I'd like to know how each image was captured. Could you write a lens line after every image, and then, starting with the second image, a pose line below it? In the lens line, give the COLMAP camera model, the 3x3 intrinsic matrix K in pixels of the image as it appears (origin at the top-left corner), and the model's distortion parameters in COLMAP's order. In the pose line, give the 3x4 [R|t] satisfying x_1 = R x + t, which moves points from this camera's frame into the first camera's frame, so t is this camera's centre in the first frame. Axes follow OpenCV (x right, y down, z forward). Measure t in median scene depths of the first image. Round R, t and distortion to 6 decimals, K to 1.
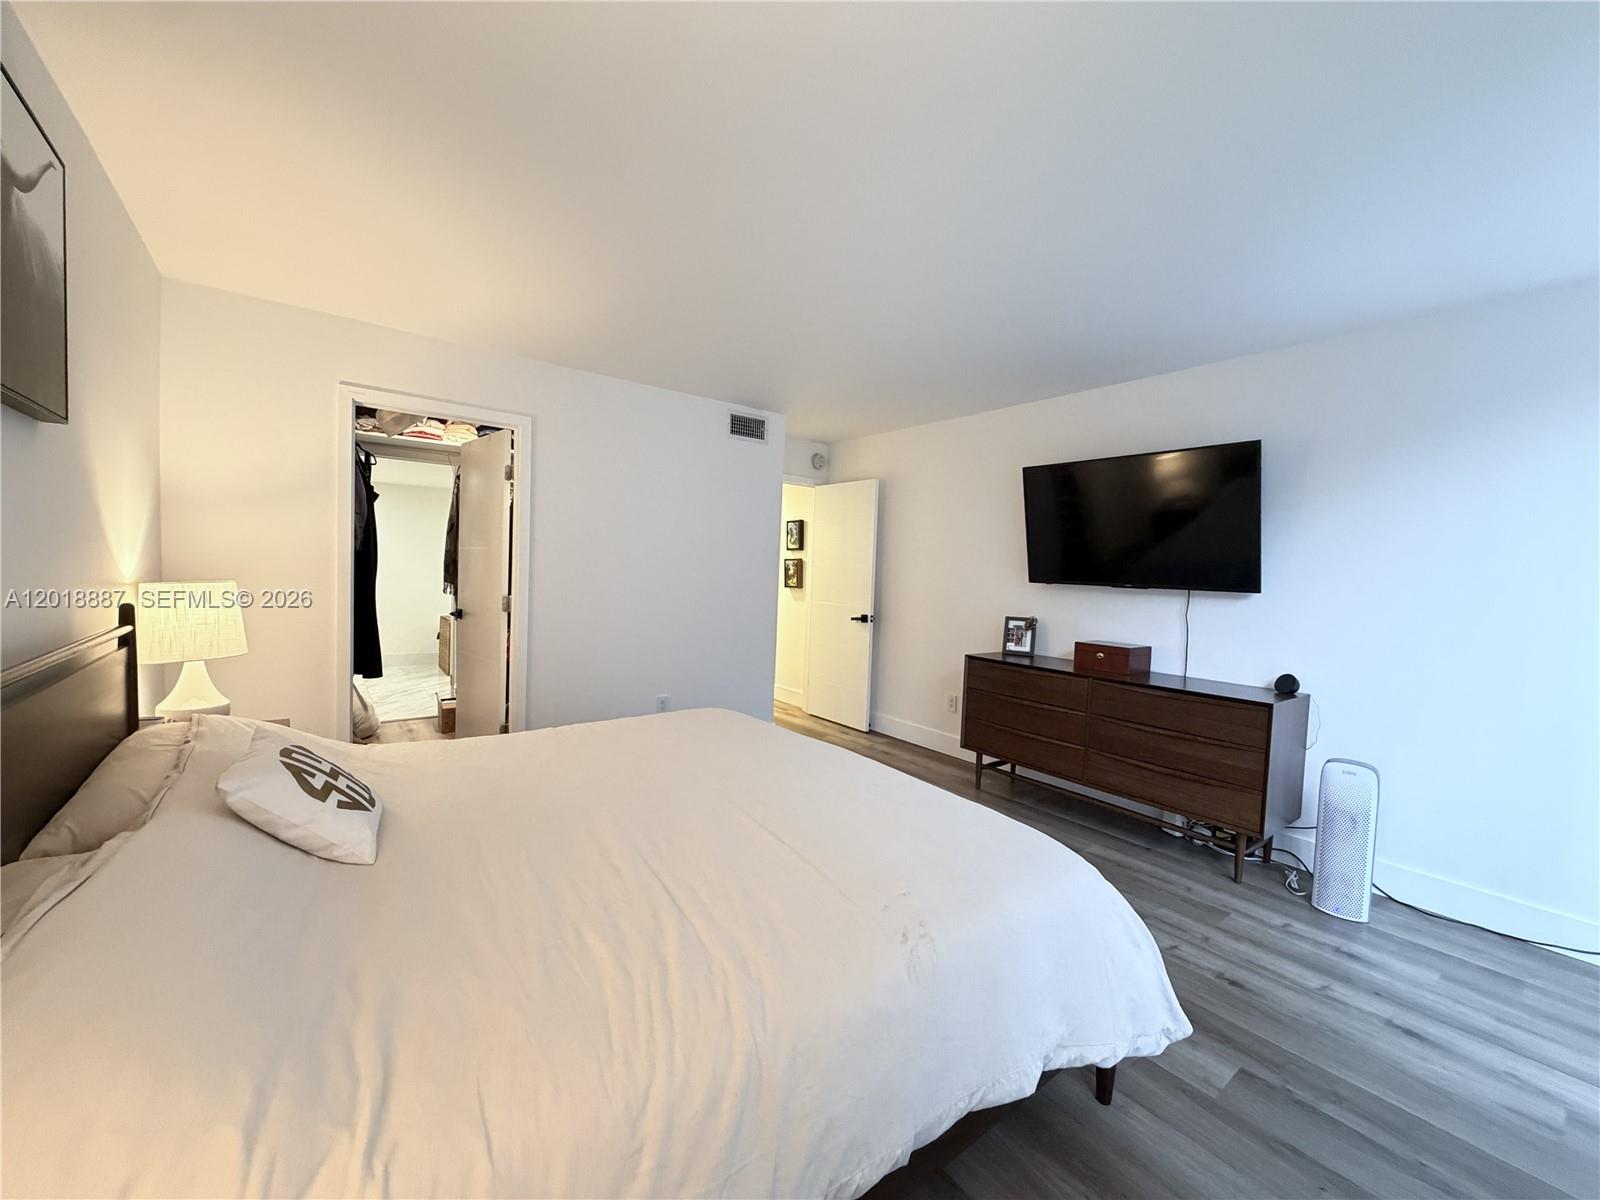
lens RADIAL K [[636.7, 0, 798.0], [0, 636.7, 601.0], [0, 0, 1]] dist [0.000944, 0.000357]
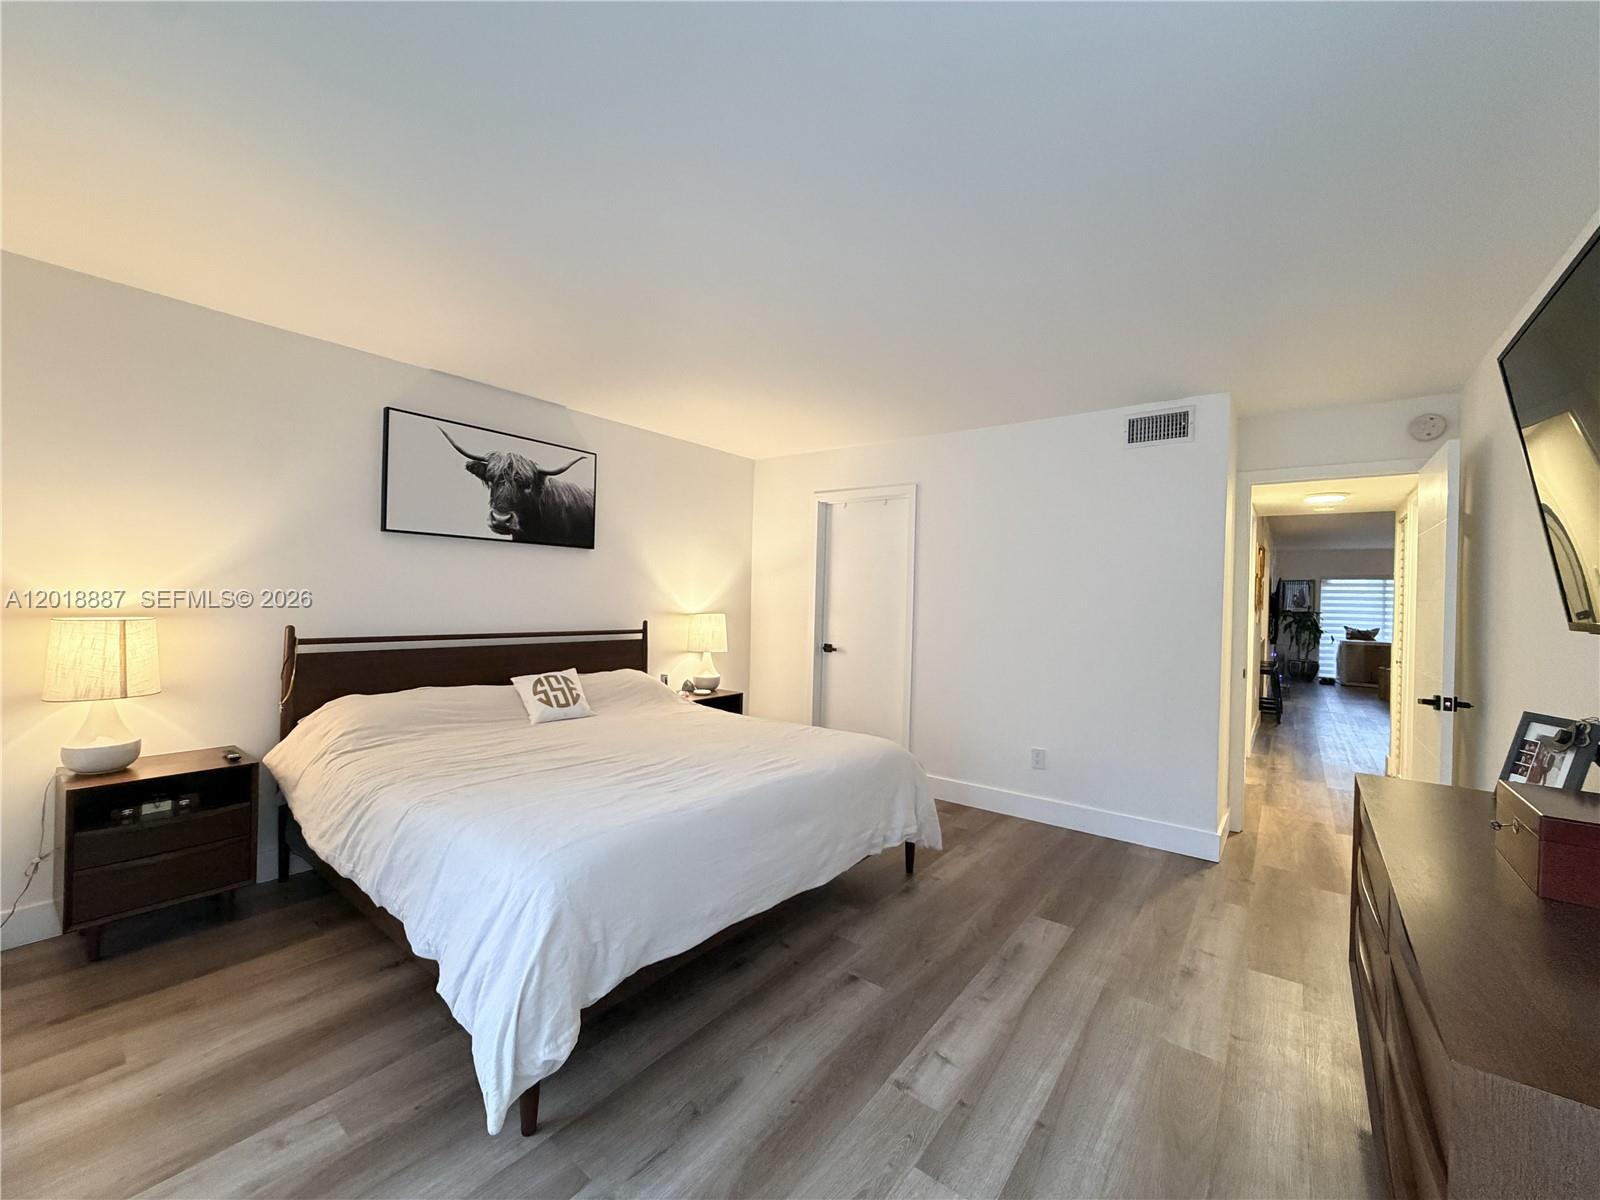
lens RADIAL K [[636.7, 0, 798.0], [0, 636.7, 601.0], [0, 0, 1]] dist [0.000944, 0.000357]
pose [[0.253787, -0.025976, -0.966911, 0.617104], [-0.065434, 0.996888, -0.043956, 0.001864], [0.965044, 0.074425, 0.251298, 0.439319]]
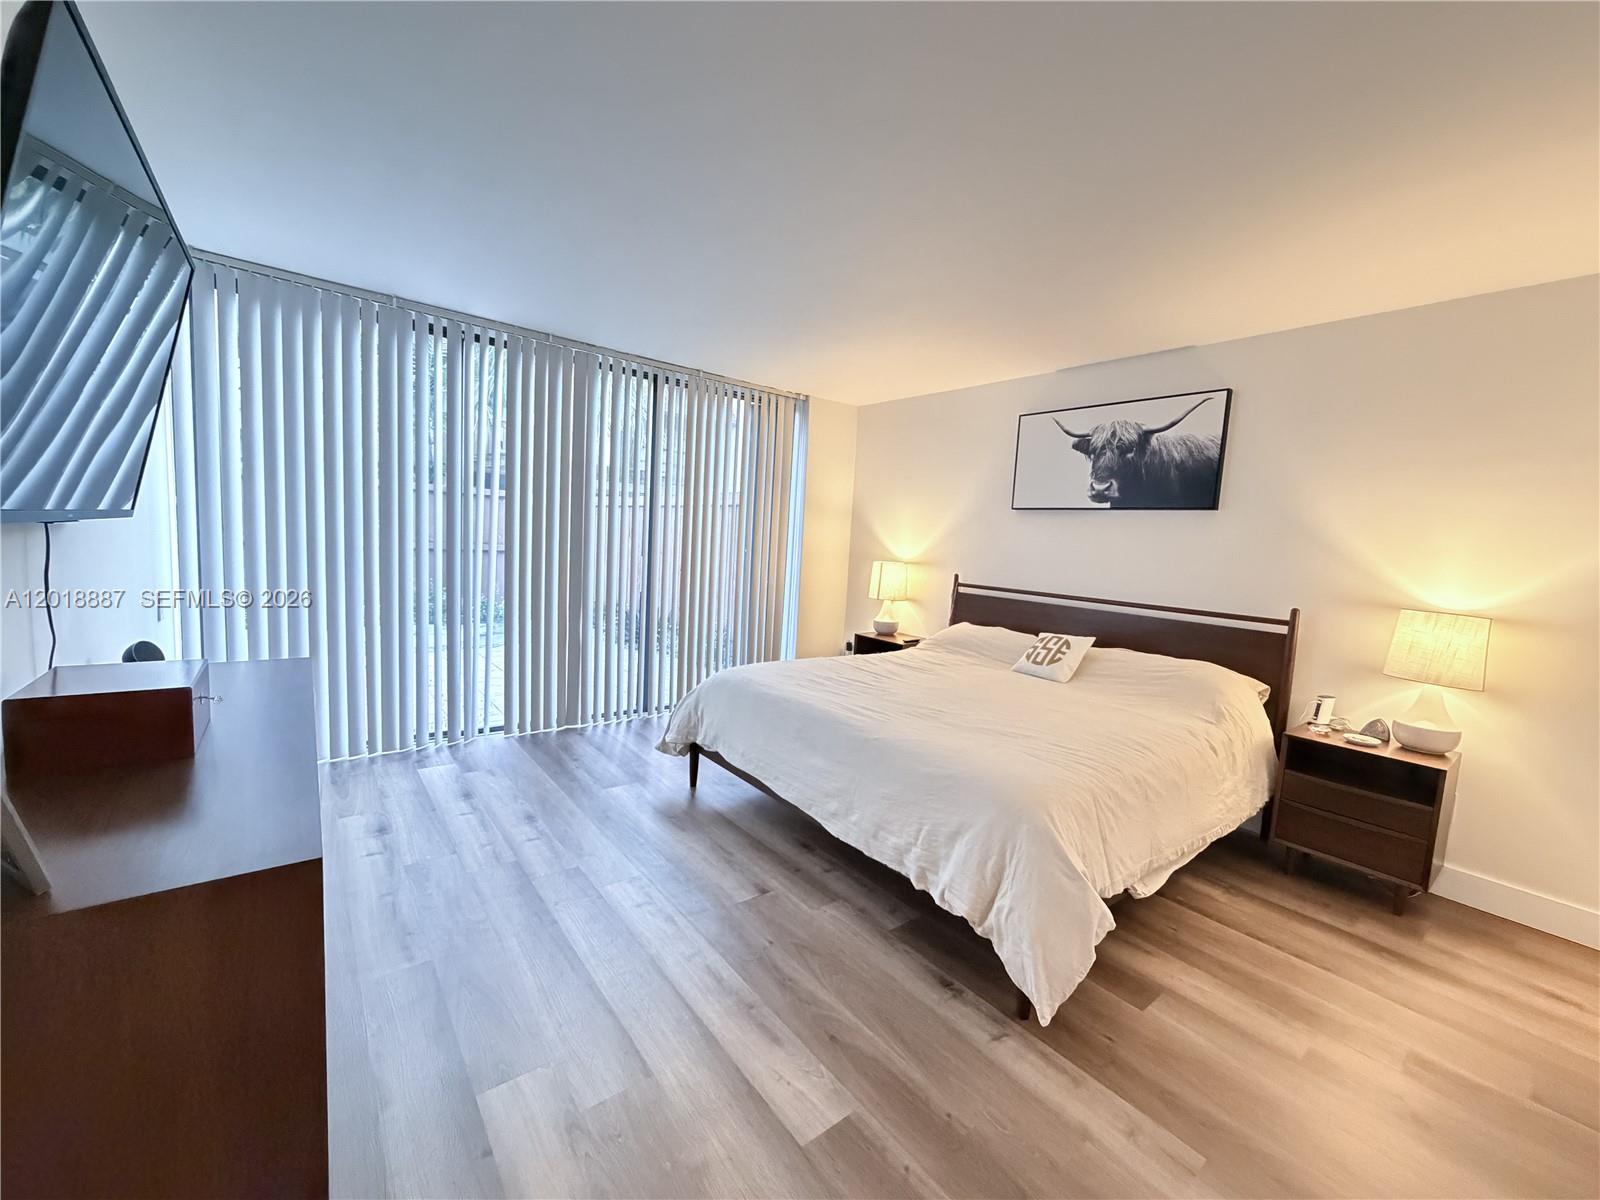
lens RADIAL K [[636.7, 0, 798.0], [0, 636.7, 601.0], [0, 0, 1]] dist [0.000944, 0.000357]
pose [[-0.995368, -0.094167, -0.019357, 0.097129], [-0.096008, 0.984097, 0.149452, -0.059057], [0.004976, 0.150618, -0.988580, 1.189932]]
